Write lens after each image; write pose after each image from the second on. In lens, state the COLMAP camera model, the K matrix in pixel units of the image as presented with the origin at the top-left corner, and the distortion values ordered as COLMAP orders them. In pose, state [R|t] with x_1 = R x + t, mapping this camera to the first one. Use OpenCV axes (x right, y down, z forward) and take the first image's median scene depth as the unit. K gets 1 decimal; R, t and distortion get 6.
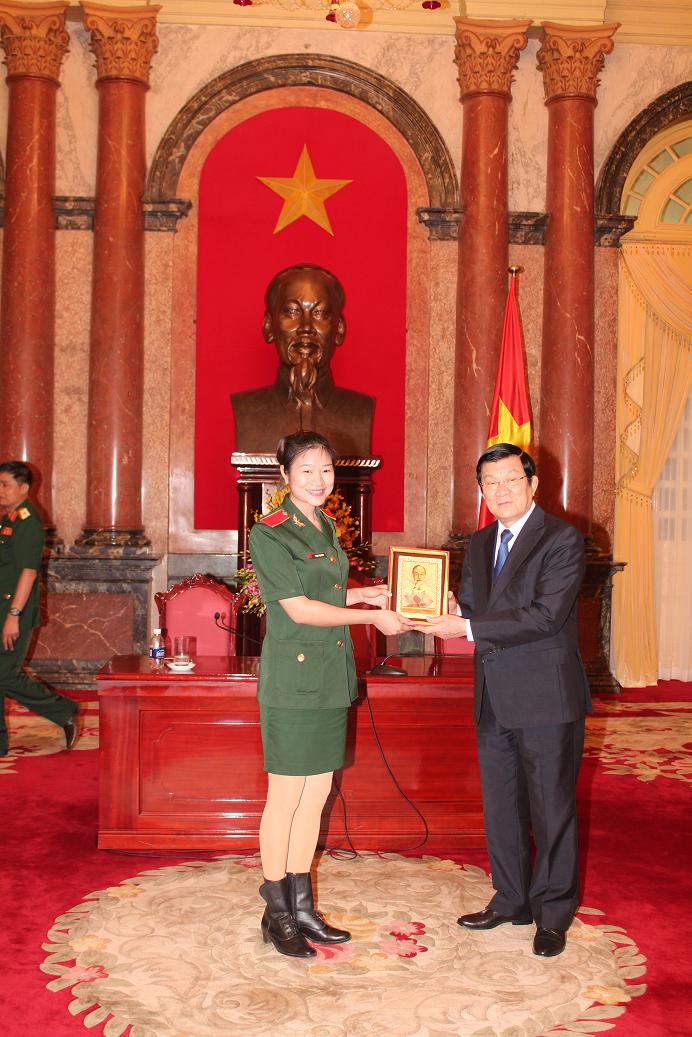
lens RADIAL K [[1164.2, 0, 346.0], [0, 1164.2, 518.5], [0, 0, 1]] dist [-0.130293, 0.145039]
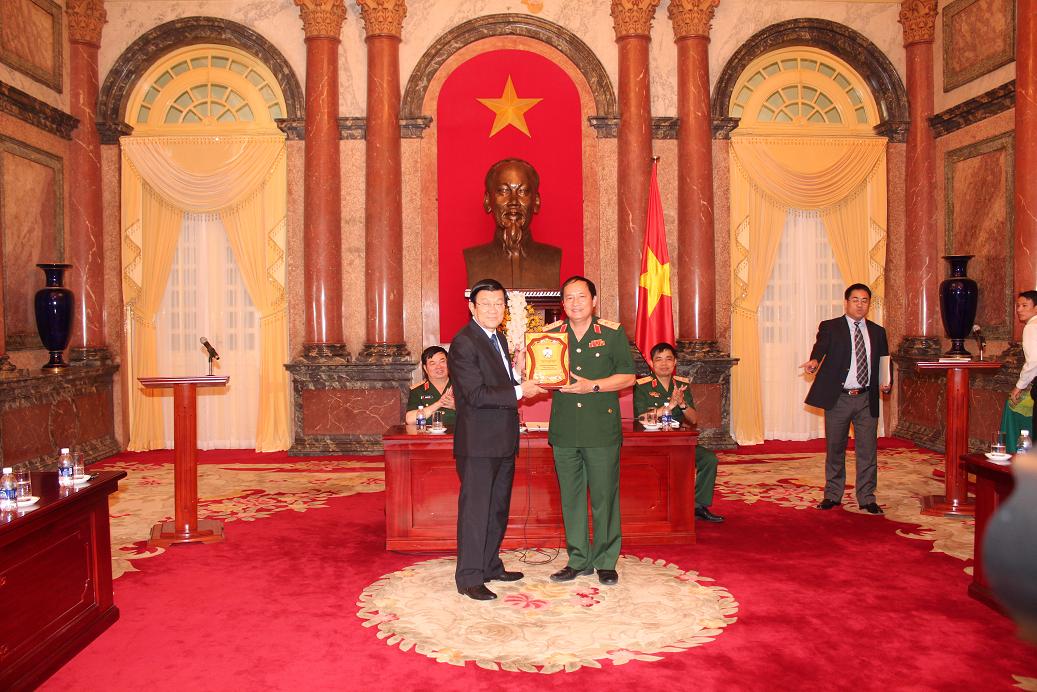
lens RADIAL K [[865.6, 0, 518.5], [0, 865.6, 346.0], [0, 0, 1]] dist [-0.182348, 0.152784]
pose [[0.999061, -0.026189, -0.034504, 0.003954], [0.026572, 0.999590, 0.010664, 0.004233], [0.034210, -0.011571, 0.999348, -0.075036]]
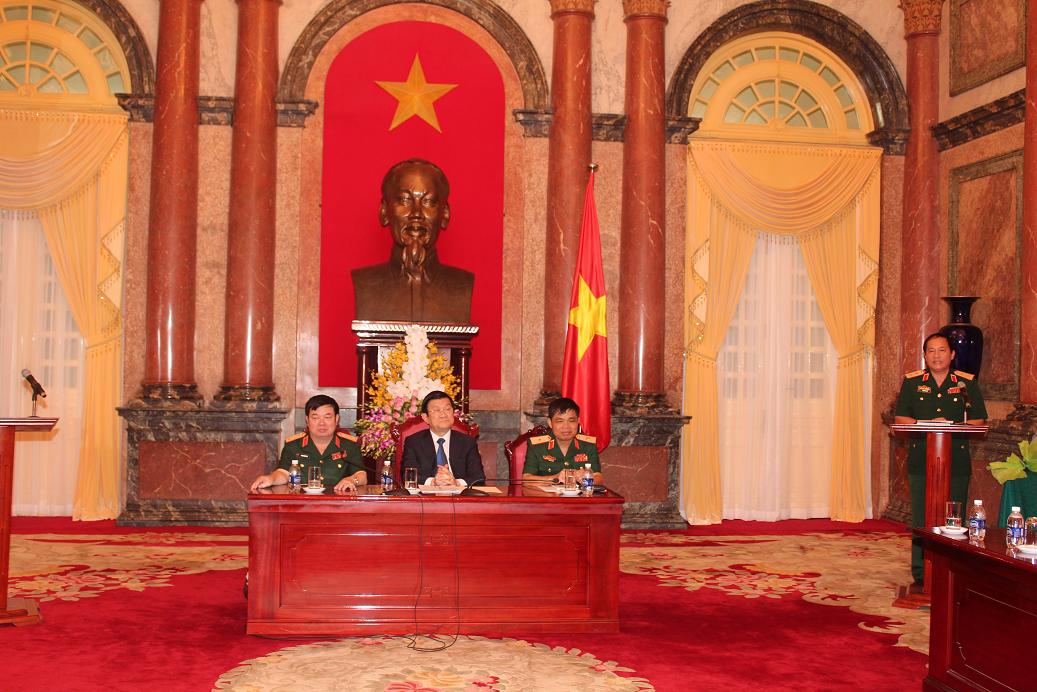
lens RADIAL K [[1182.1, 0, 518.5], [0, 1182.1, 346.0], [0, 0, 1]] dist [-0.117538, 0.125103]
pose [[0.998908, 0.003393, 0.046591, 0.012556], [-0.001928, 0.999503, -0.031456, 0.005658], [-0.046674, 0.031332, 0.998419, -0.176083]]
